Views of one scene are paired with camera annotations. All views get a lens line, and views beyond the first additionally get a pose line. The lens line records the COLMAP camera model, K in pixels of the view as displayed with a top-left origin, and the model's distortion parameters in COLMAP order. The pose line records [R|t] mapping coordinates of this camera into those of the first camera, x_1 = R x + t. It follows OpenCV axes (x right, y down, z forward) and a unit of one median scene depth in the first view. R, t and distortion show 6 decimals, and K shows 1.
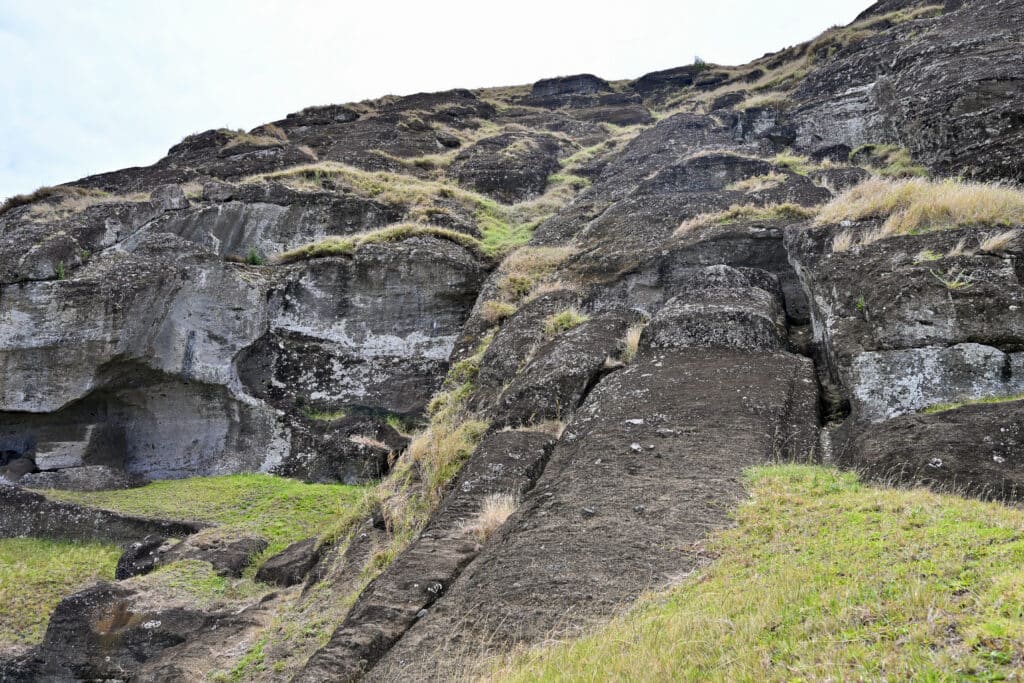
lens RADIAL K [[870.0, 0, 511.6], [0, 870.0, 338.2], [0, 0, 1]] dist [-0.000278, 0.000066]
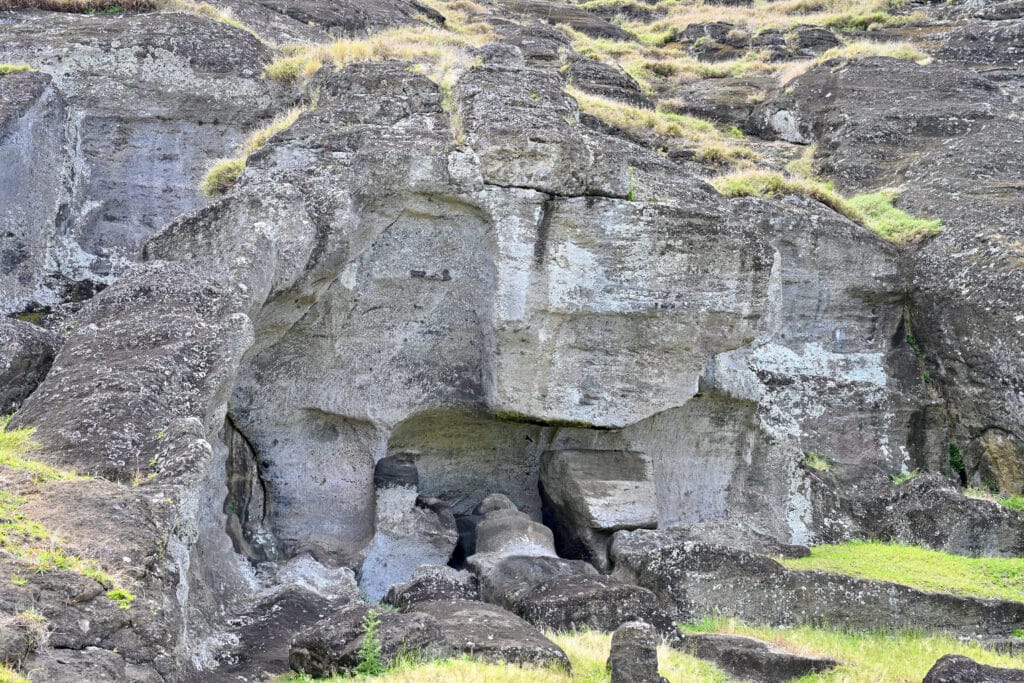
lens RADIAL K [[1629.4, 0, 512.2], [0, 1629.4, 343.8], [0, 0, 1]] dist [0.023817, 0.000000]
pose [[0.839912, 0.089562, 0.535281, -1.096581], [-0.070085, 0.995930, -0.056665, 0.089897], [-0.538178, 0.010079, 0.842771, 0.122015]]
